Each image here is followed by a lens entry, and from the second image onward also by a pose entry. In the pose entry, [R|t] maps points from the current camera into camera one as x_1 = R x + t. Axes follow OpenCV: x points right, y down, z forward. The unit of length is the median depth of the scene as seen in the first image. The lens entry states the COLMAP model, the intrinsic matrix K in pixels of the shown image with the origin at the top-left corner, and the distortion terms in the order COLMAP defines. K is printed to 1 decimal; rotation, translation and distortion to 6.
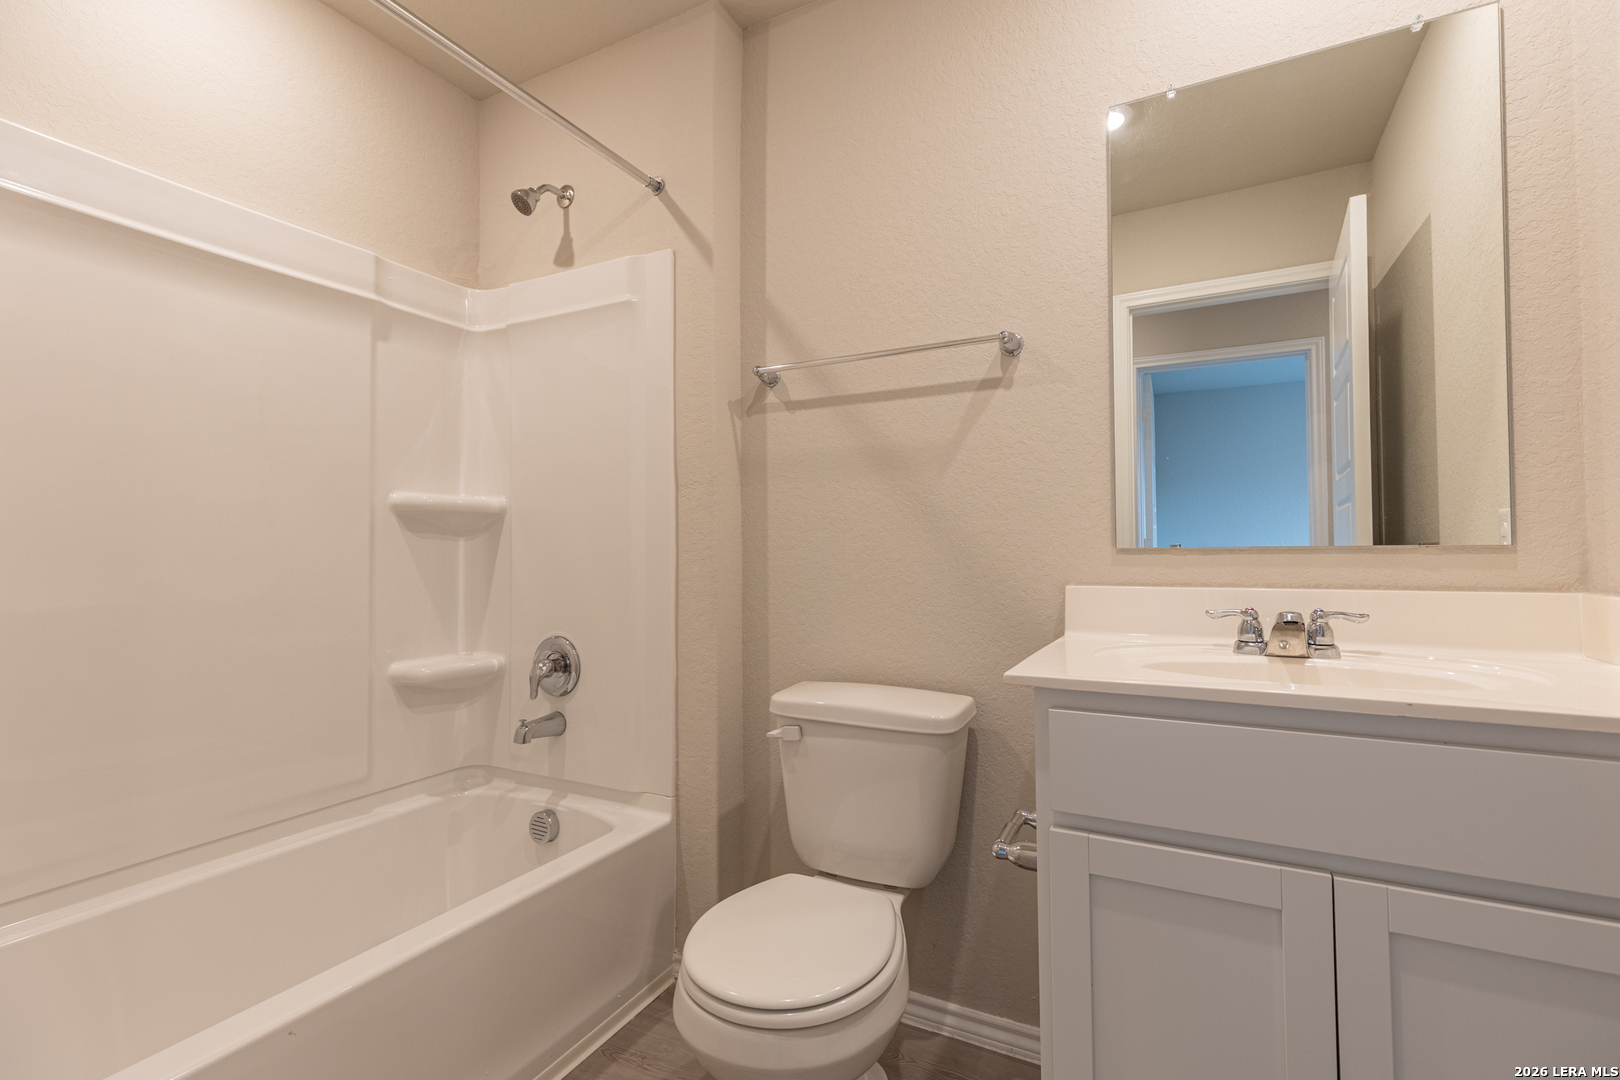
lens RADIAL K [[727.2, 0, 815.6], [0, 727.2, 535.5], [0, 0, 1]] dist [0.009110, -0.002153]
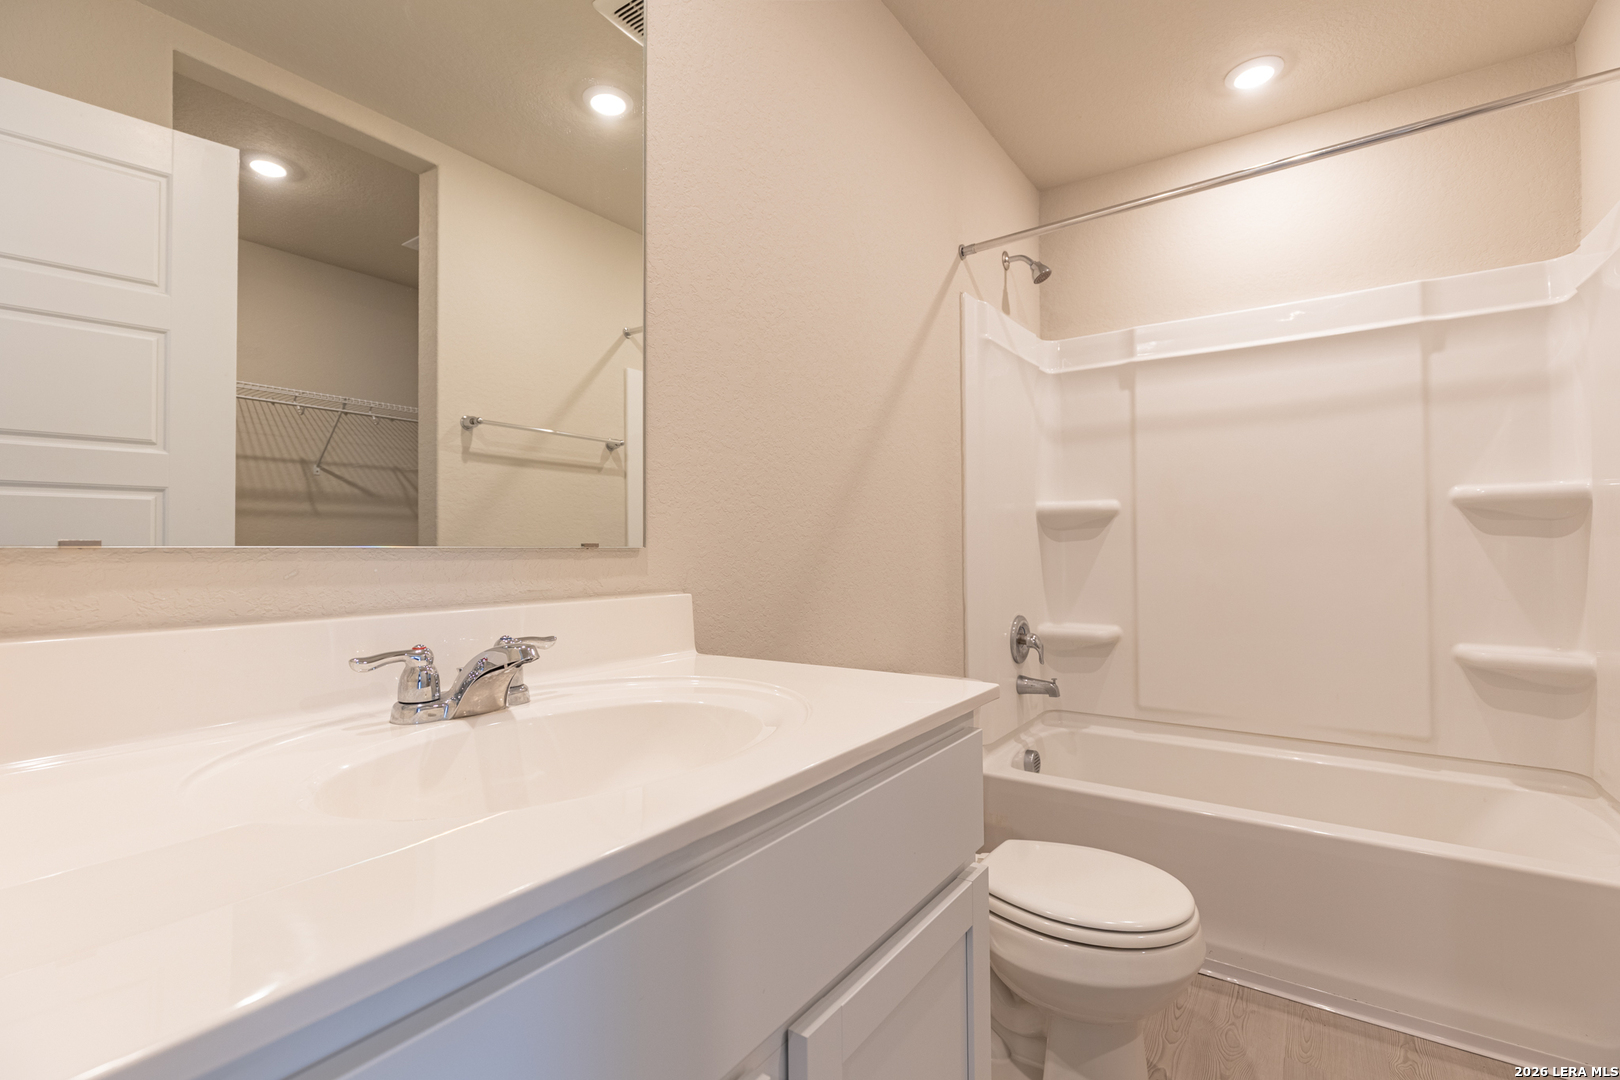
lens RADIAL K [[738.5, 0, 815.7], [0, 738.5, 534.8], [0, 0, 1]] dist [0.004122, -0.000700]
pose [[-0.126558, -0.016717, -0.991818, 0.634233], [0.030355, 0.999324, -0.020717, 0.005251], [0.991495, -0.032728, -0.125965, 0.188475]]
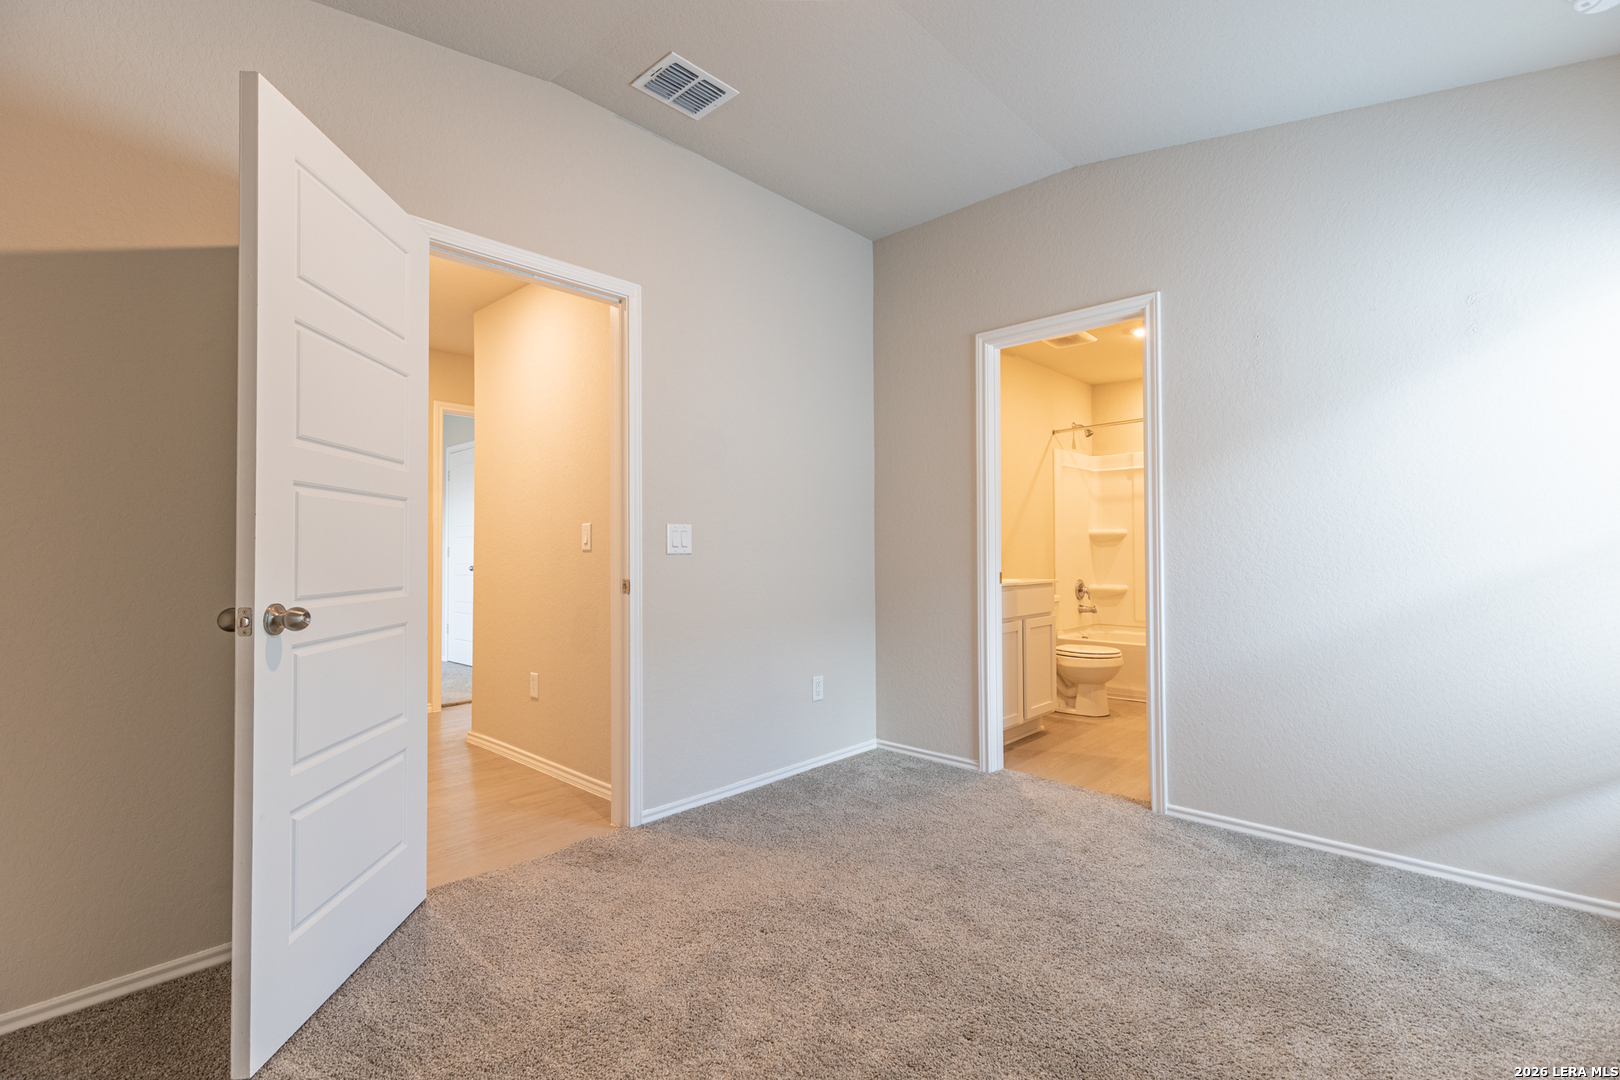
lens RADIAL K [[711.5, 0, 810.0], [0, 711.5, 540.0], [0, 0, 1]] dist [0.002772, 0.000027]
pose [[-0.270944, -0.004611, -0.962584, 2.409014], [0.030768, 0.999436, -0.013448, -0.025662], [0.962103, -0.033261, -0.270649, 0.106179]]
